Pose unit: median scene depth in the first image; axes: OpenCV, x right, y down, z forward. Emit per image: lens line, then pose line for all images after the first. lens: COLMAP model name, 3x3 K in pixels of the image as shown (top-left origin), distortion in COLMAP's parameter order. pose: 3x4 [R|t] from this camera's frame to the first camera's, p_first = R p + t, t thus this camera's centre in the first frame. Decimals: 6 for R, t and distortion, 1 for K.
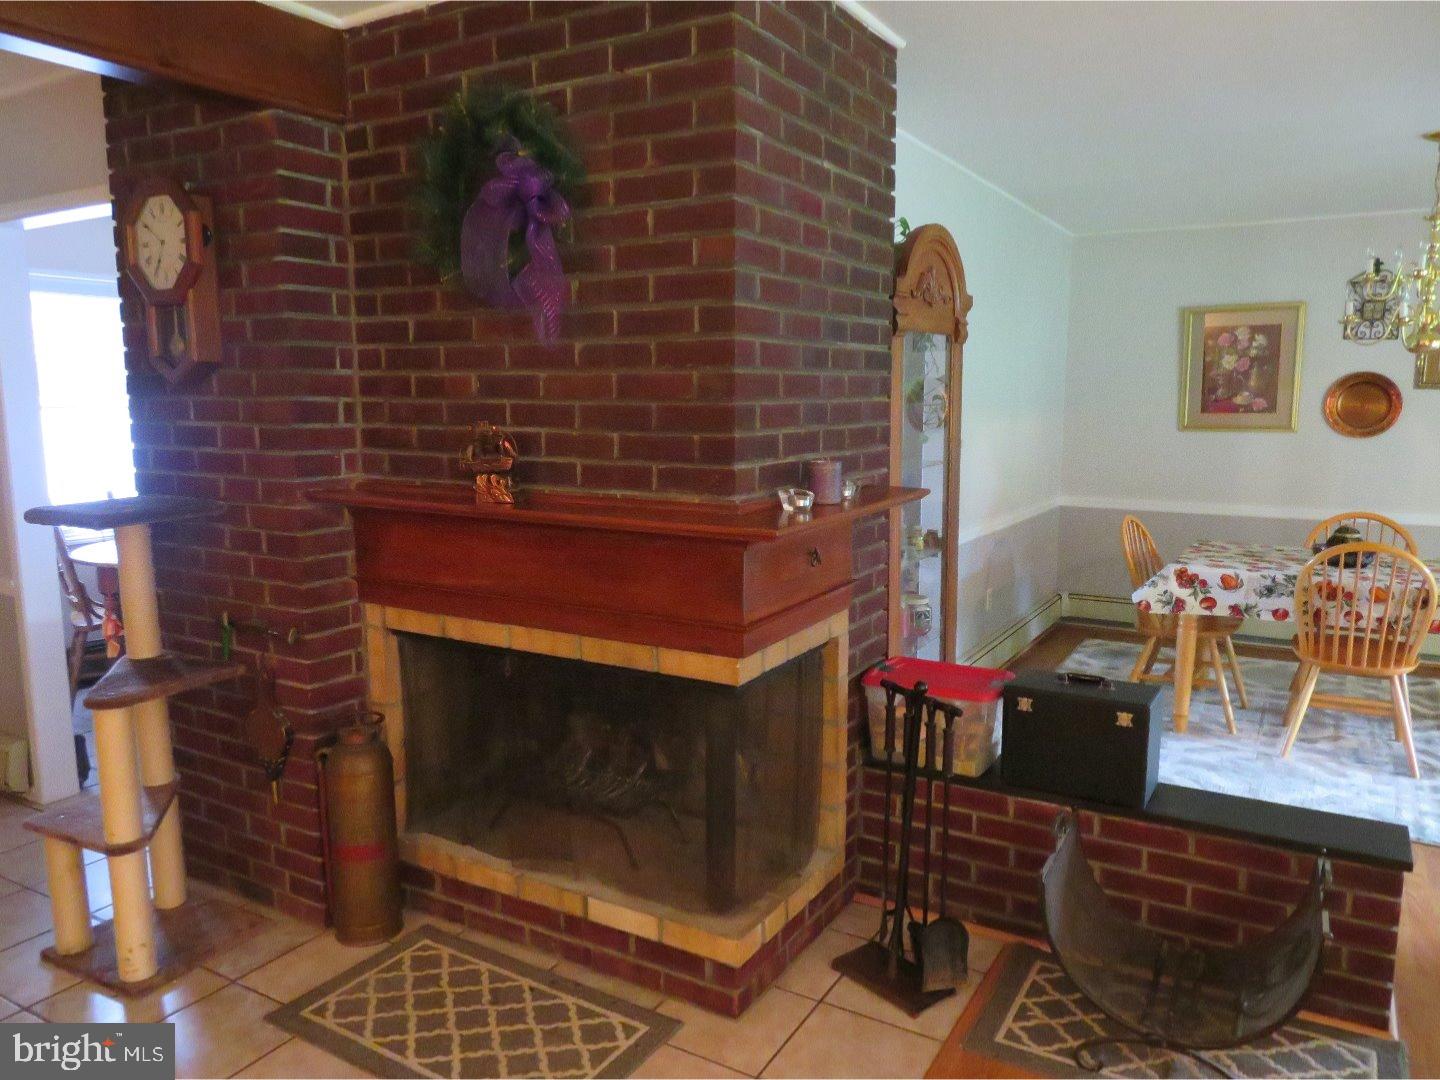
lens RADIAL K [[1029.7, 0, 720.0], [0, 1029.7, 540.0], [0, 0, 1]] dist [-0.010797, 0.003866]
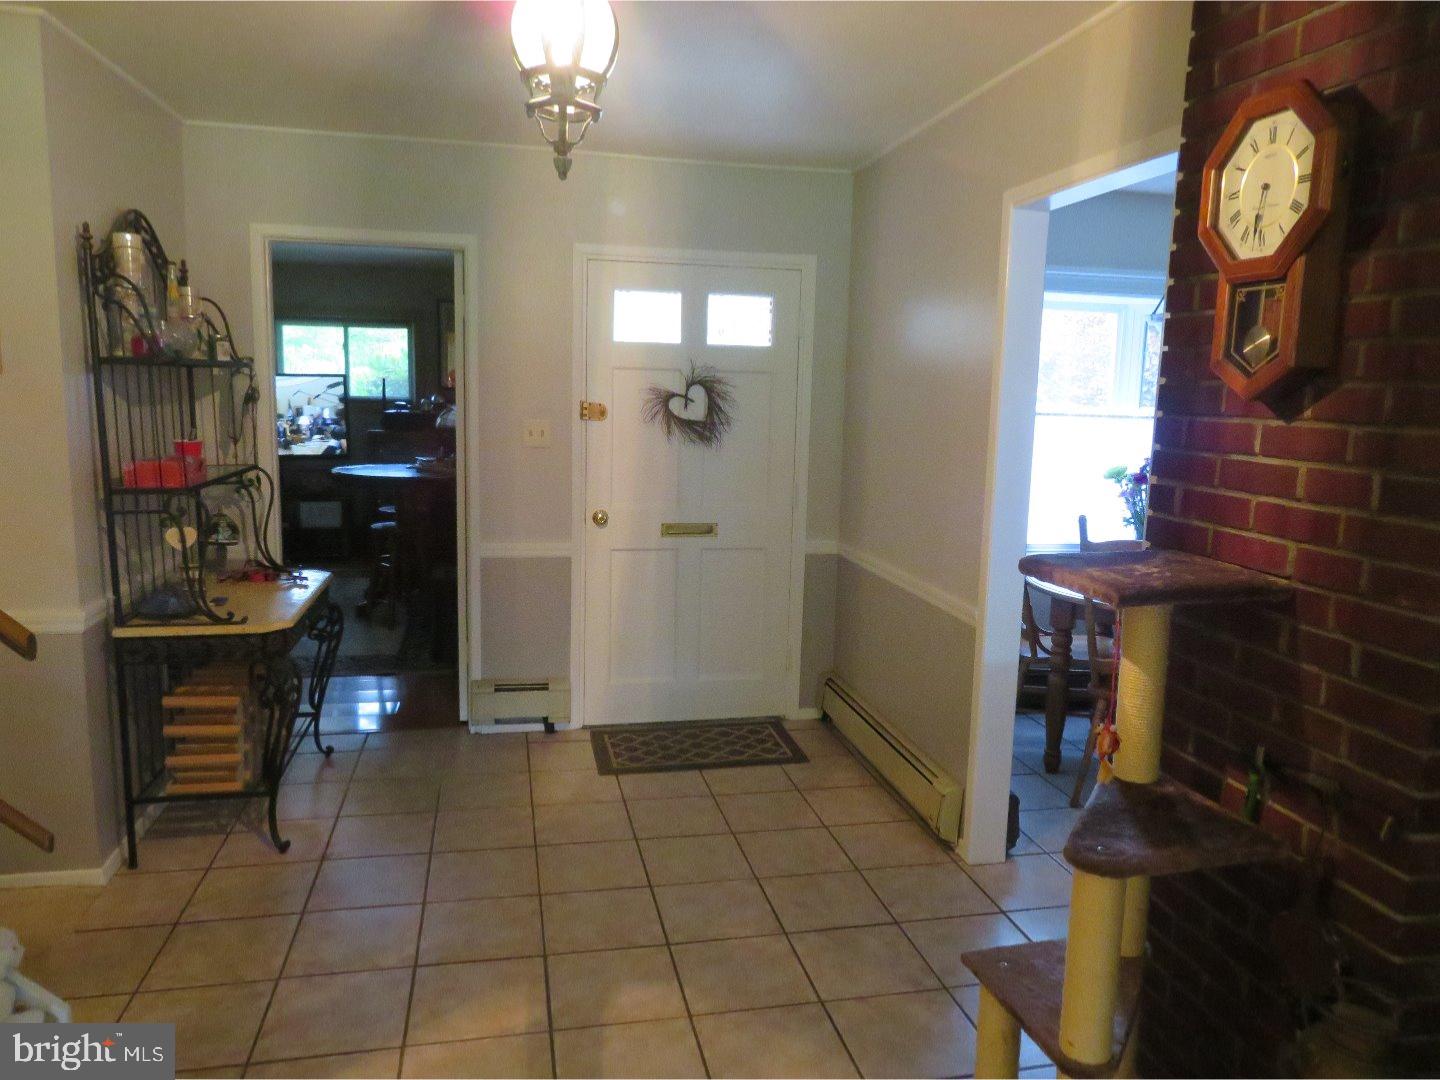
lens RADIAL K [[1029.7, 0, 720.0], [0, 1029.7, 540.0], [0, 0, 1]] dist [-0.010797, 0.003866]
pose [[0.672673, 0.131425, -0.728175, -0.261481], [-0.132711, 0.989571, 0.056007, -0.053933], [0.727941, 0.058962, 0.683099, 0.296896]]
